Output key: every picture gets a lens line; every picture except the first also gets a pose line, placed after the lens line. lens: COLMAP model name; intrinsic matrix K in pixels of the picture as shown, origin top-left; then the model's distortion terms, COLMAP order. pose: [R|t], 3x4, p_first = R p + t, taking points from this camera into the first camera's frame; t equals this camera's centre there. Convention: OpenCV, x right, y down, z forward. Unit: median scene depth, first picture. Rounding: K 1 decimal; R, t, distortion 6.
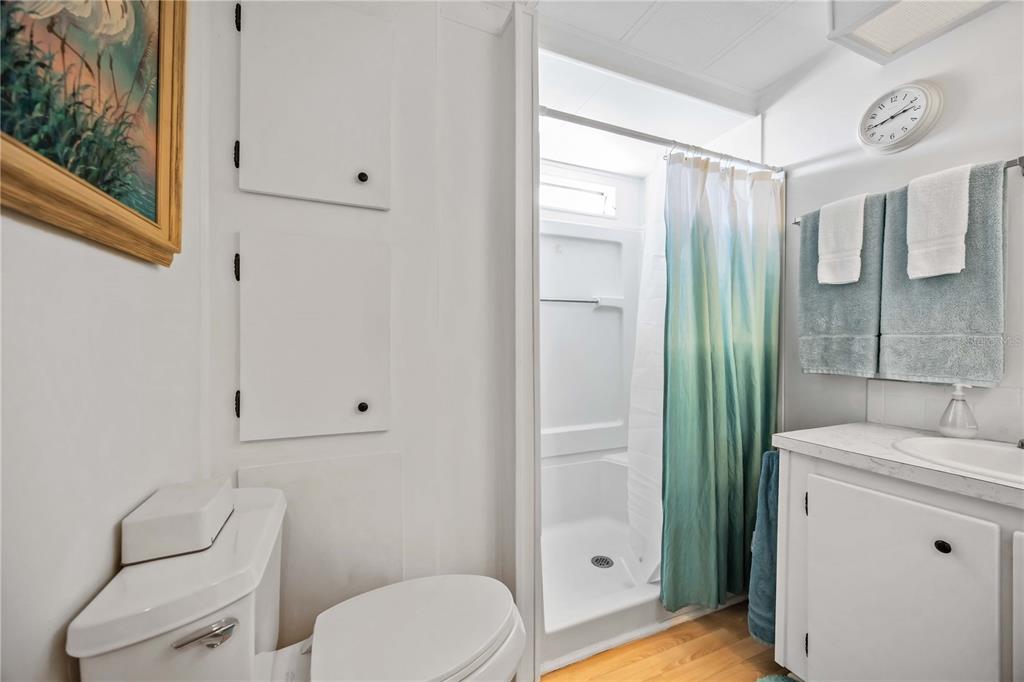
lens RADIAL K [[390.4, 0, 511.4], [0, 390.4, 341.9], [0, 0, 1]] dist [-0.003217, -0.000821]
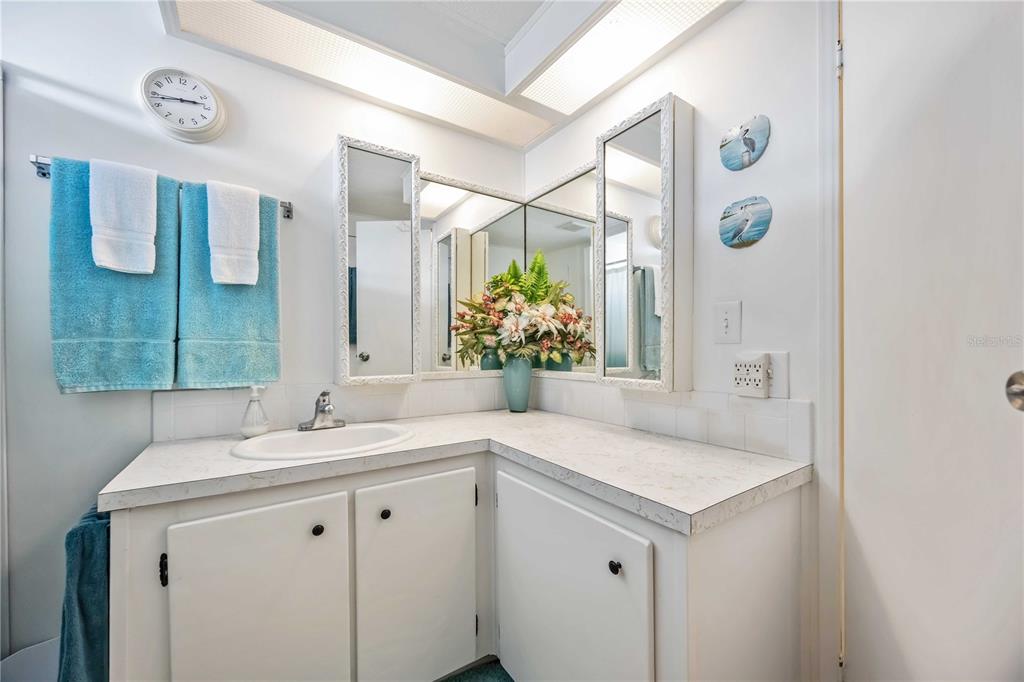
lens RADIAL K [[390.4, 0, 512.8], [0, 390.4, 351.9], [0, 0, 1]] dist [-0.003217, -0.000821]
pose [[-0.188710, -0.003746, 0.982026, -0.059777], [-0.001287, 0.999993, 0.003567, 0.005362], [-0.982032, -0.000591, -0.188713, 0.417897]]
